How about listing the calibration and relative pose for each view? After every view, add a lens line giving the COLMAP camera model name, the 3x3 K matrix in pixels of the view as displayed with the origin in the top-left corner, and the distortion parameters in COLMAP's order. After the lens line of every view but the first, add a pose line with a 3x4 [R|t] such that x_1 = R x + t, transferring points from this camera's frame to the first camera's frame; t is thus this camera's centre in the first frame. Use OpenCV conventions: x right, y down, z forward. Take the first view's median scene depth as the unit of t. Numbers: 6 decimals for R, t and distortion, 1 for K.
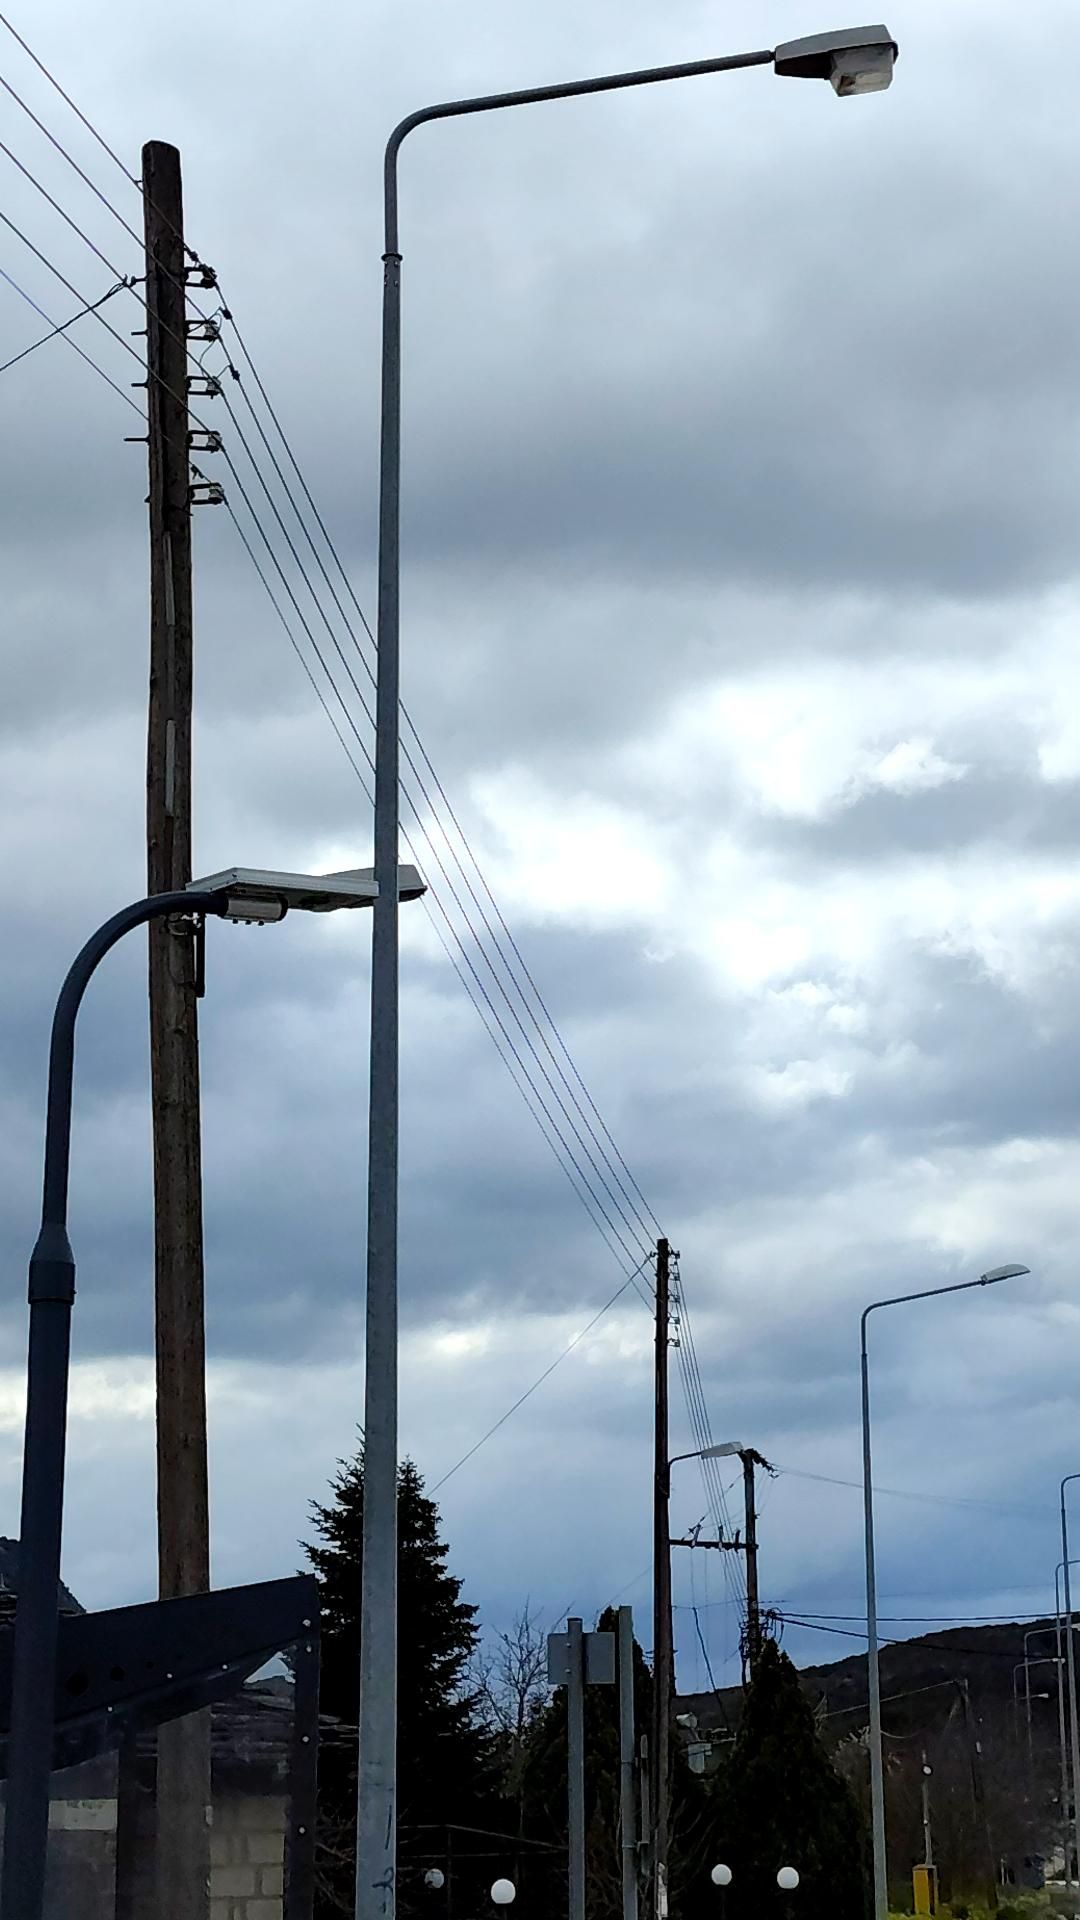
lens RADIAL K [[2798.0, 0, 540.0], [0, 2798.0, 960.0], [0, 0, 1]] dist [0.090179, 0.036909]
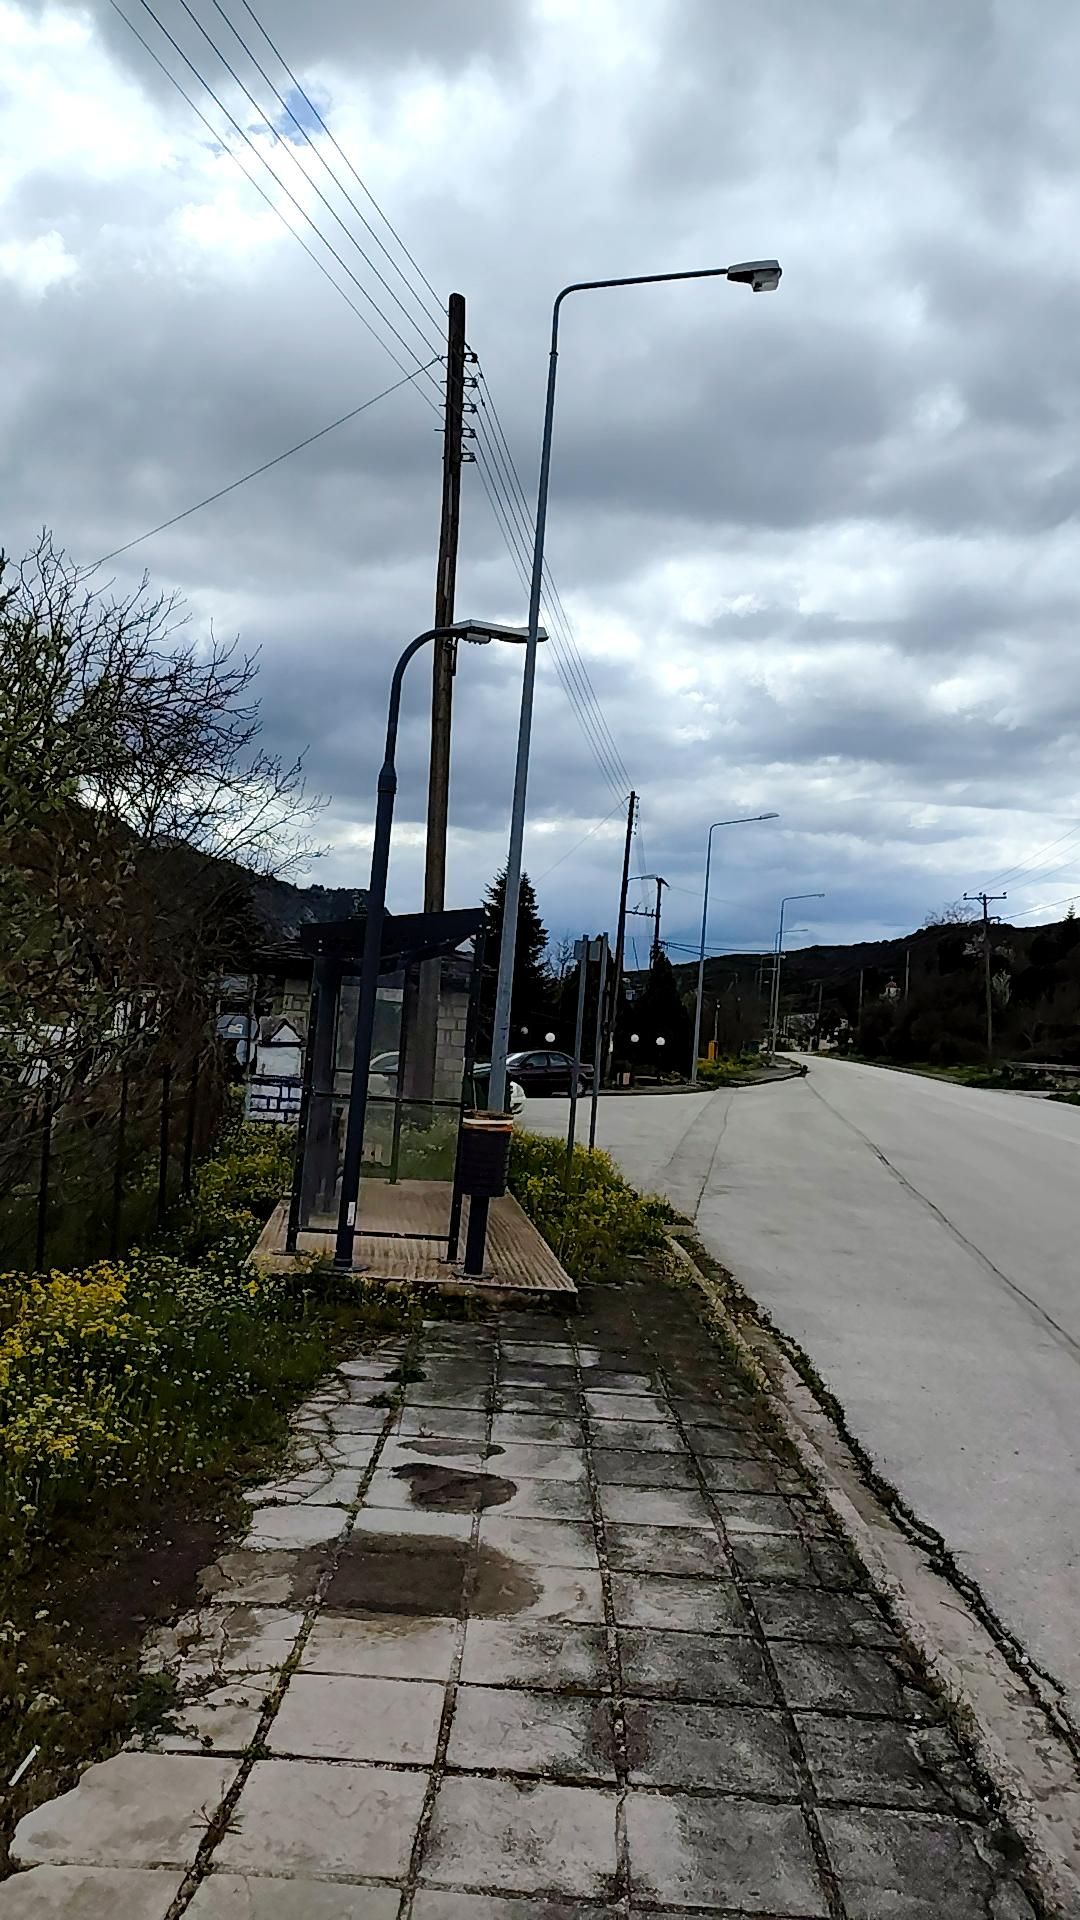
lens RADIAL K [[1507.7, 0, 540.0], [0, 1507.7, 960.0], [0, 0, 1]] dist [0.144298, -0.000987]
pose [[0.994639, 0.087458, -0.055178, 0.048955], [-0.073165, 0.972261, 0.222160, -0.046199], [0.073077, -0.216932, 0.973448, -0.336321]]
